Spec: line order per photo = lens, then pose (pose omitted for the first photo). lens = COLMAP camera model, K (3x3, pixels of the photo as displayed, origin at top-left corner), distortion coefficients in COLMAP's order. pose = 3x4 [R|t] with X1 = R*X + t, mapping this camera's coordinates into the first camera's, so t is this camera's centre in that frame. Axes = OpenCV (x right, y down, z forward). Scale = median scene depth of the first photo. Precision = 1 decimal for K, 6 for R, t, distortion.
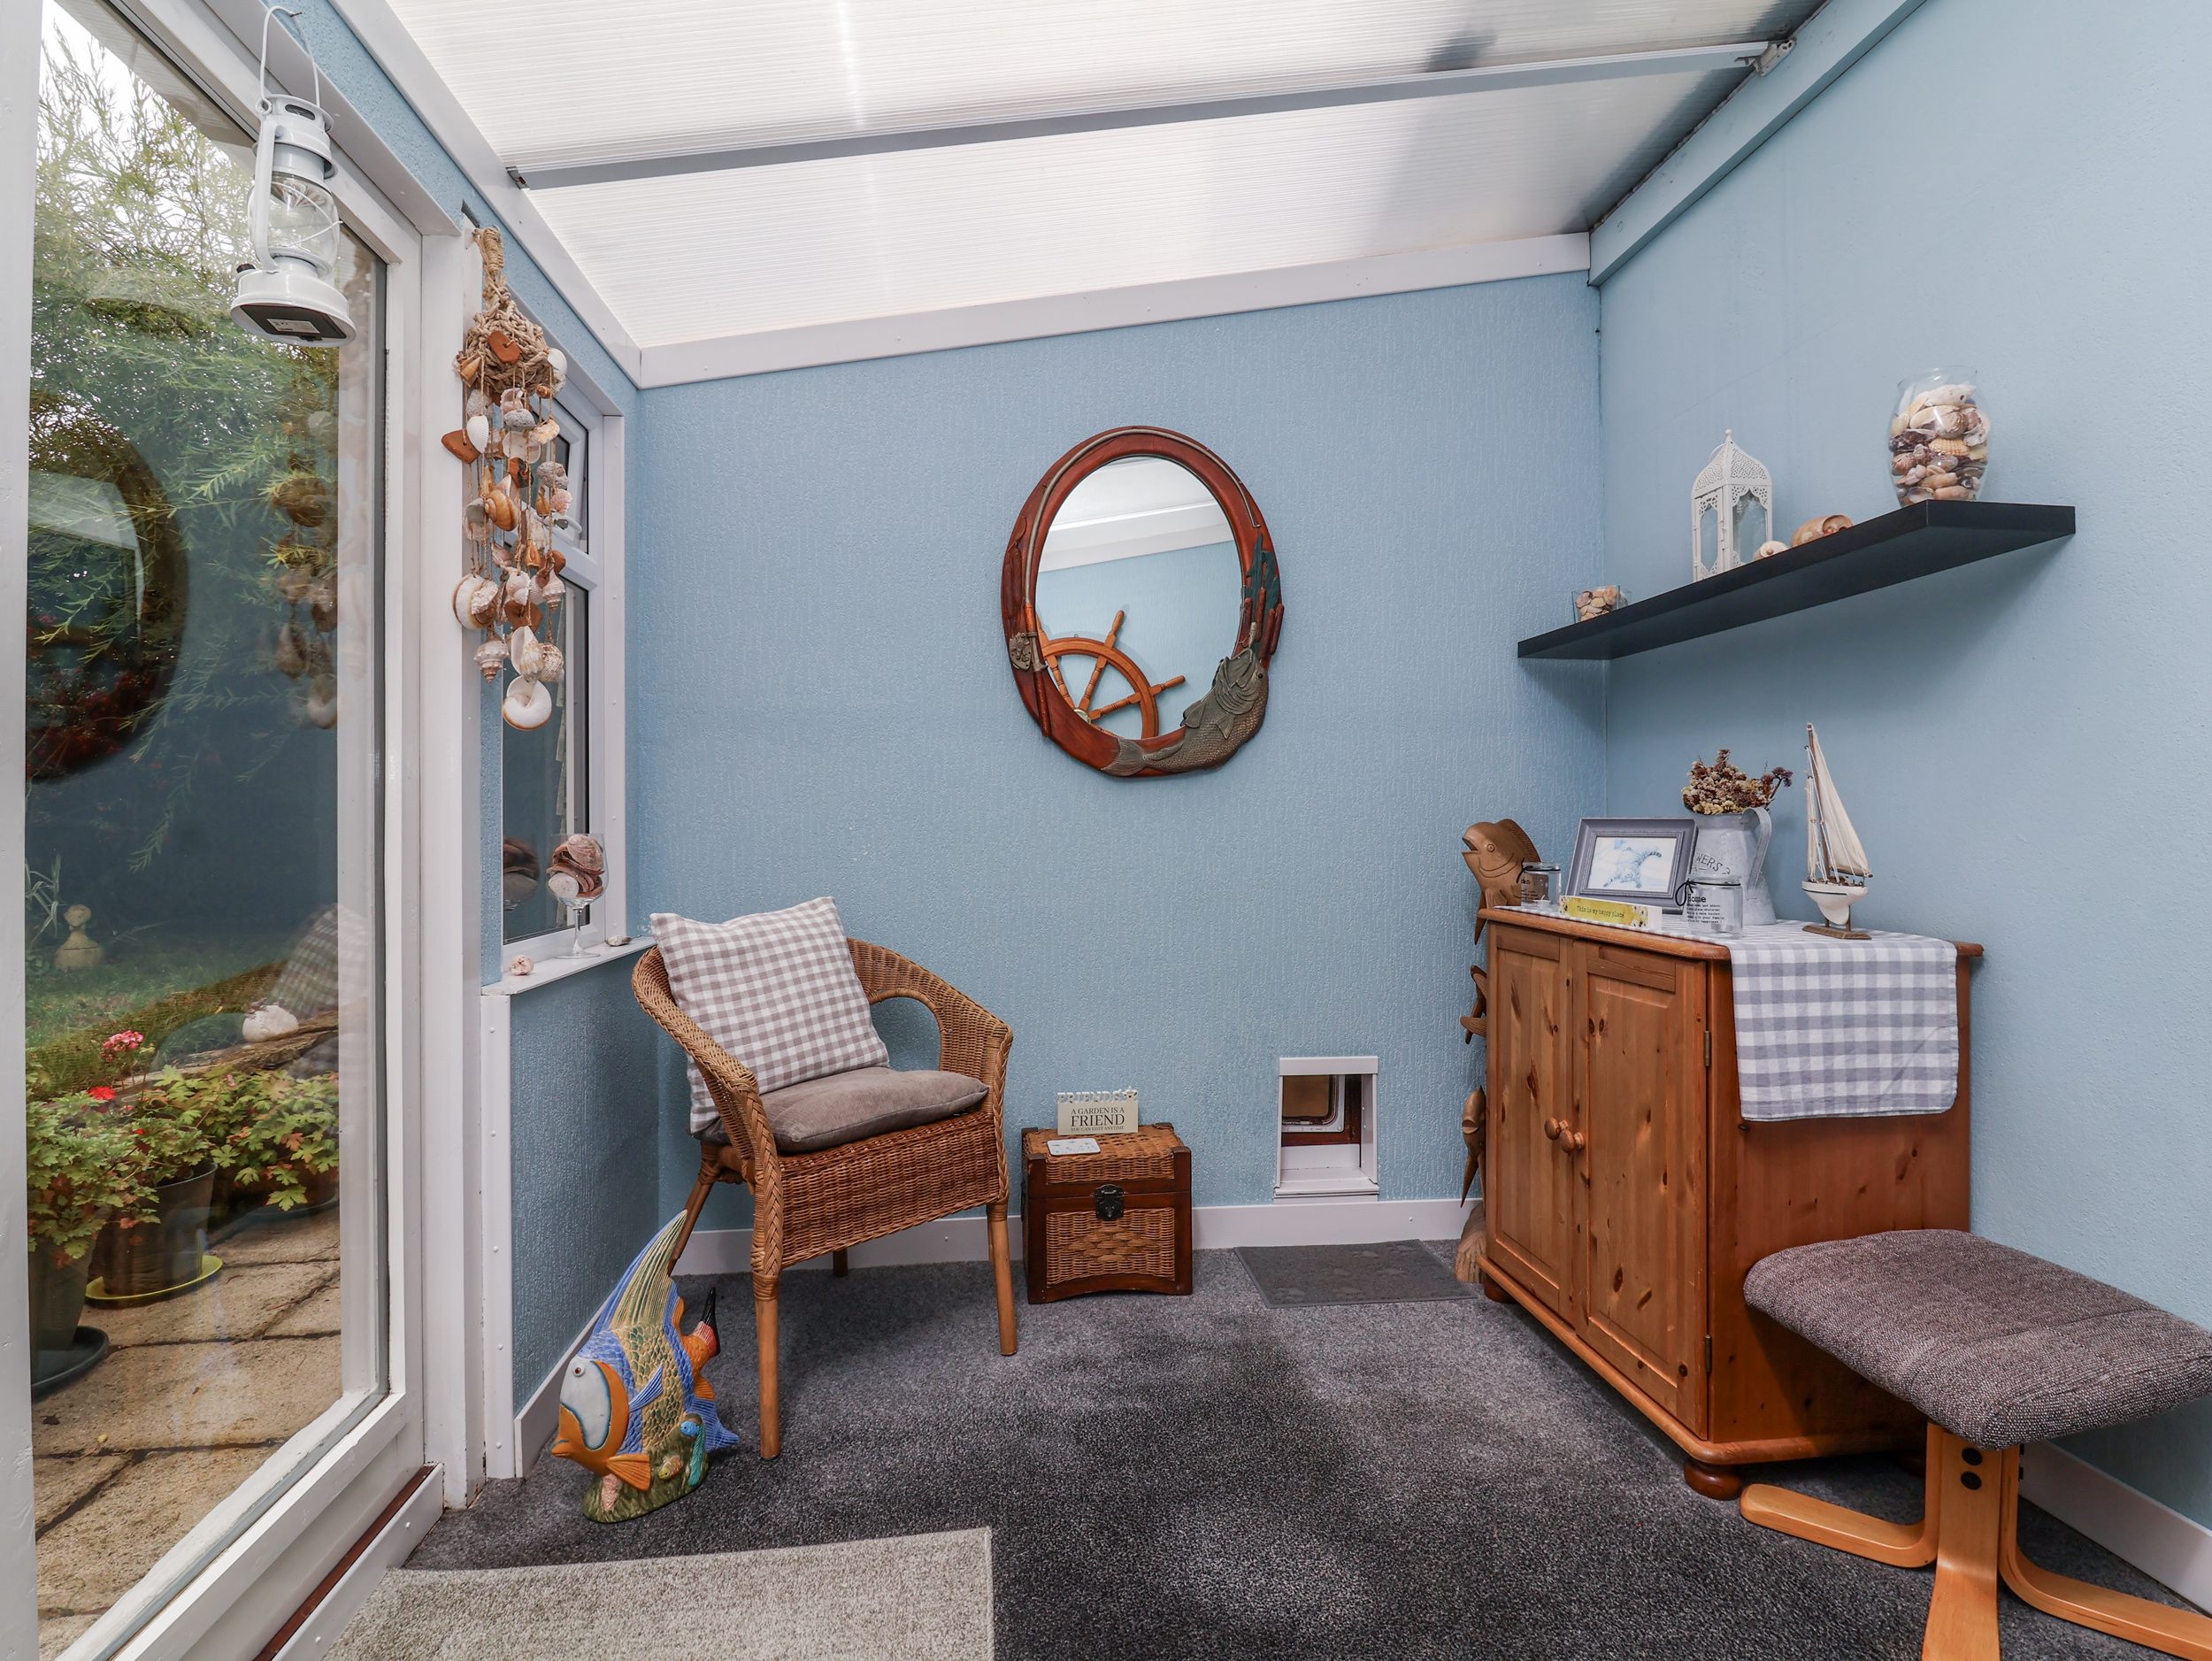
lens RADIAL K [[1144.1, 0, 1112.7], [0, 1144.1, 822.7], [0, 0, 1]] dist [0.001221, -0.014606]
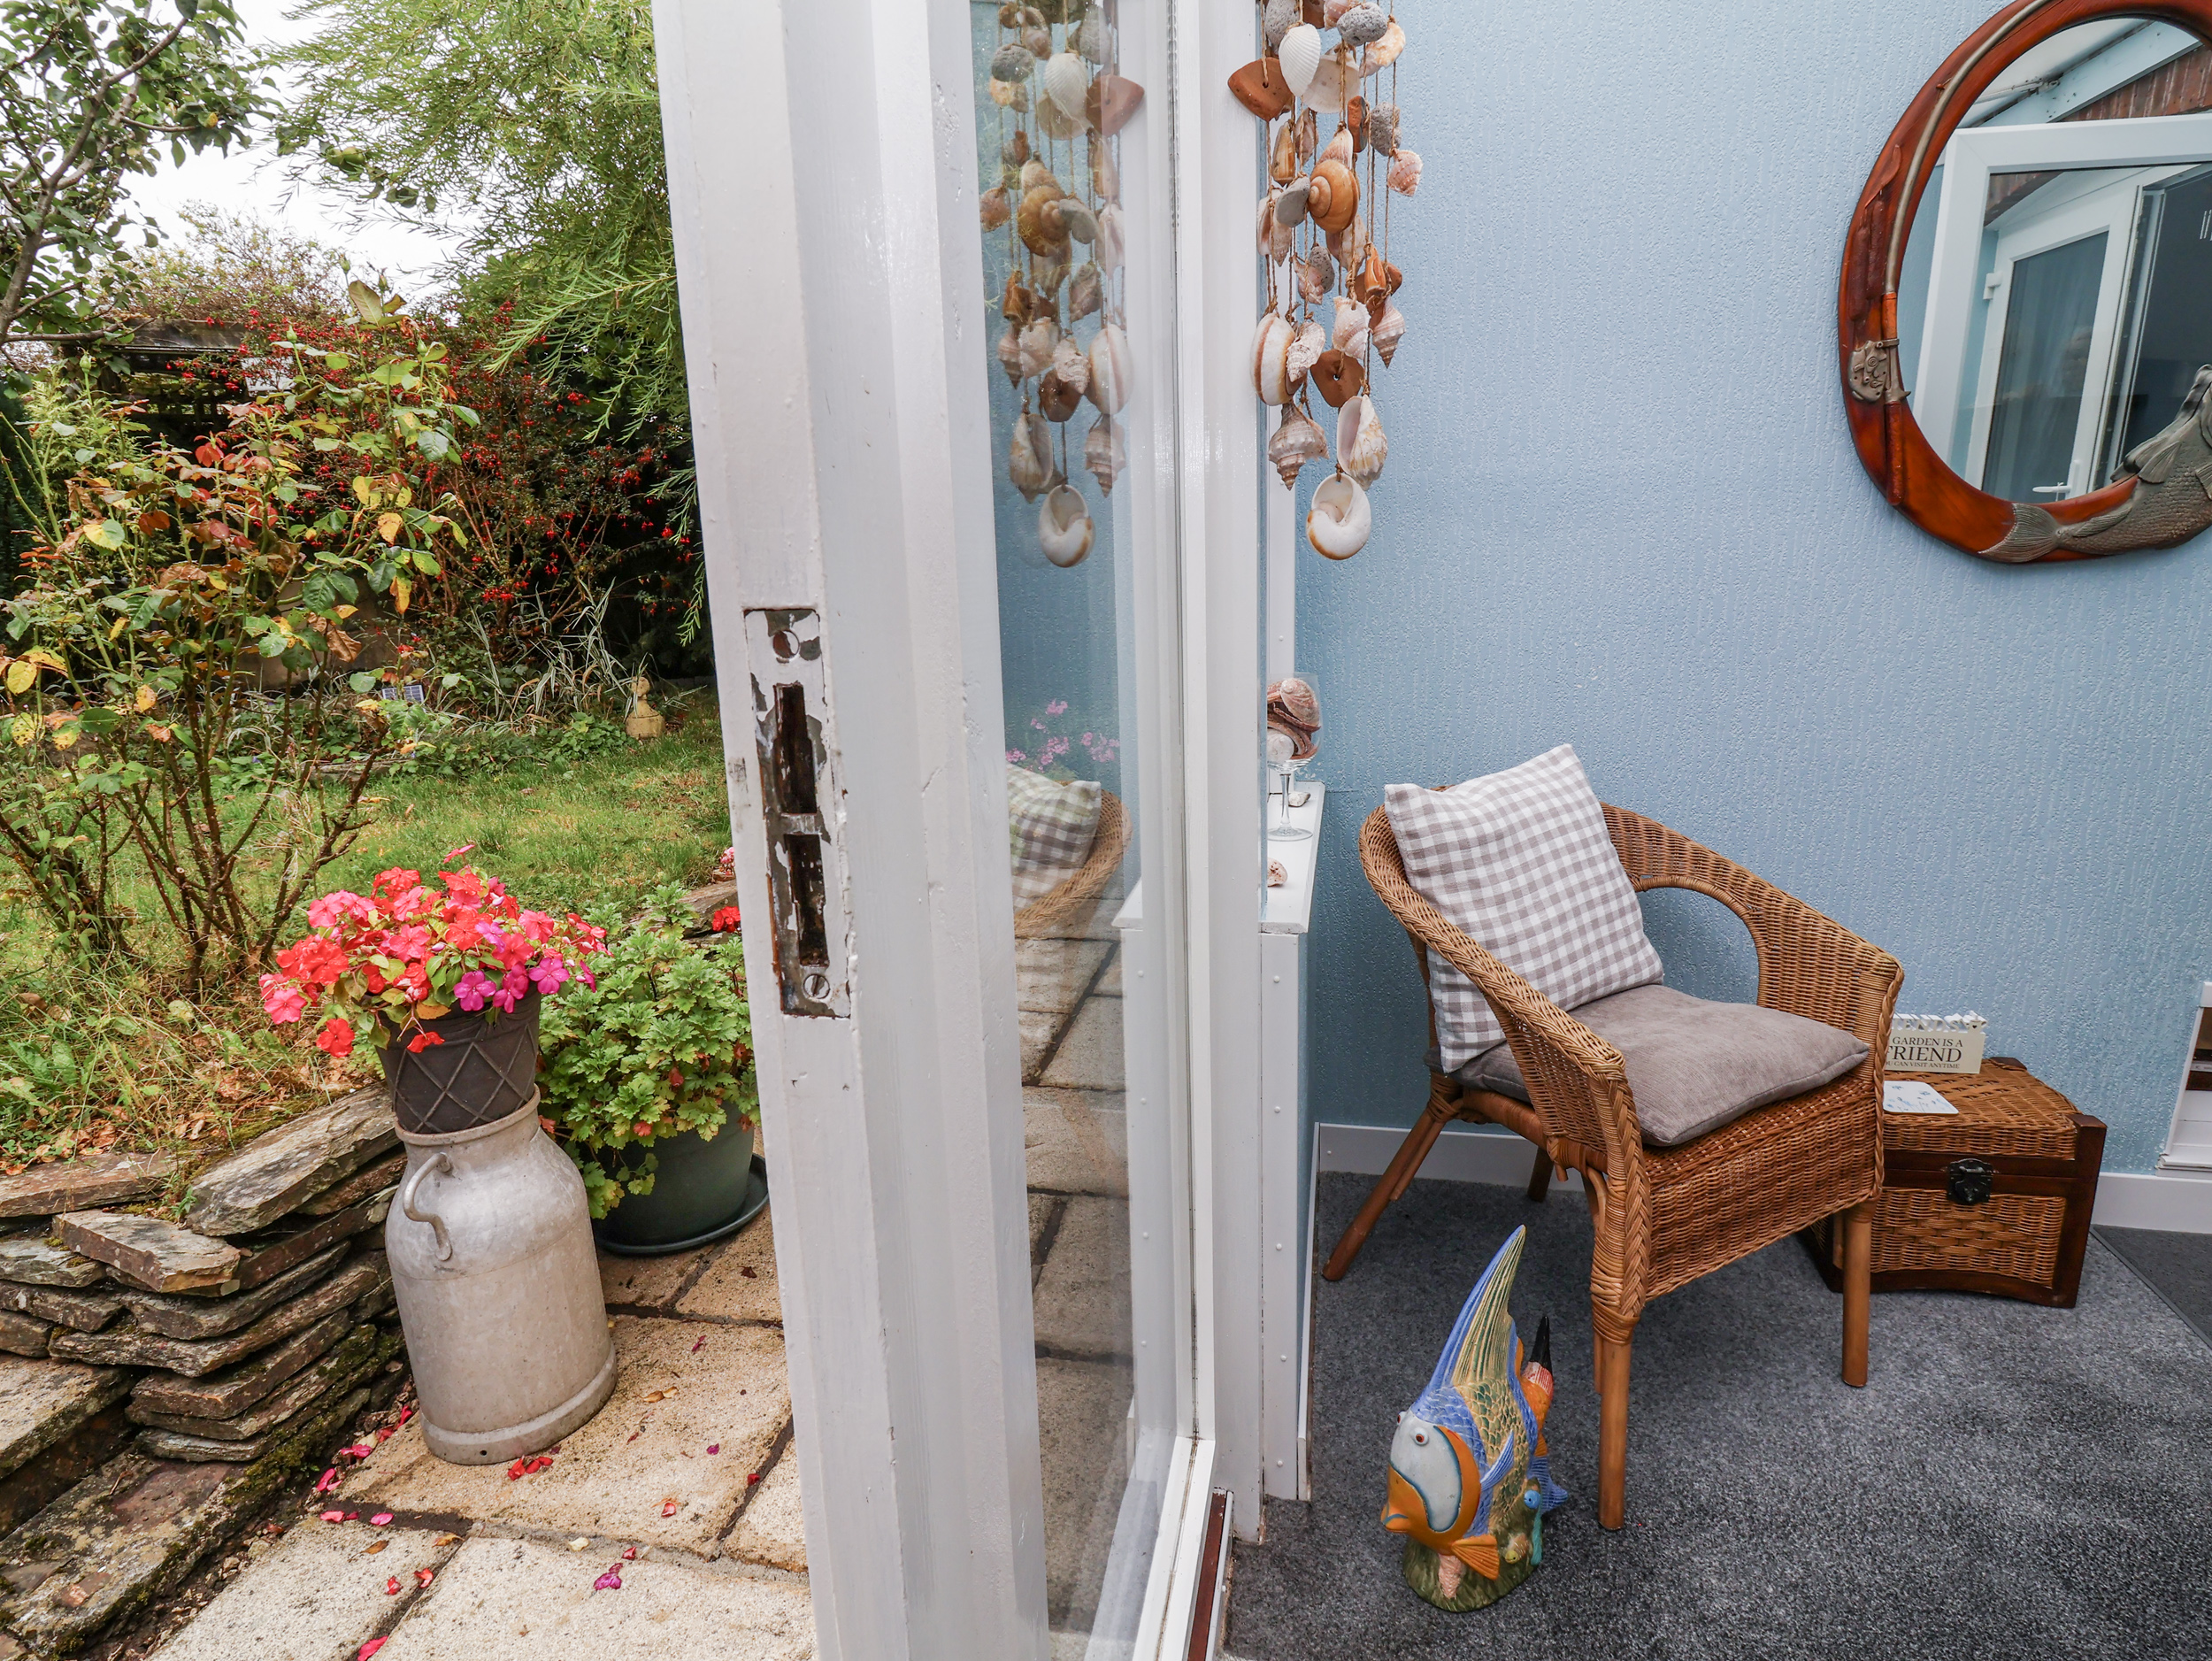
lens RADIAL K [[1144.1, 0, 1118.6], [0, 1144.1, 826.3], [0, 0, 1]] dist [0.001221, -0.014606]
pose [[0.951030, 0.049945, -0.305037, -0.340949], [0.022918, 0.972749, 0.230723, -0.069943], [0.308248, -0.226416, 0.923969, 0.253225]]
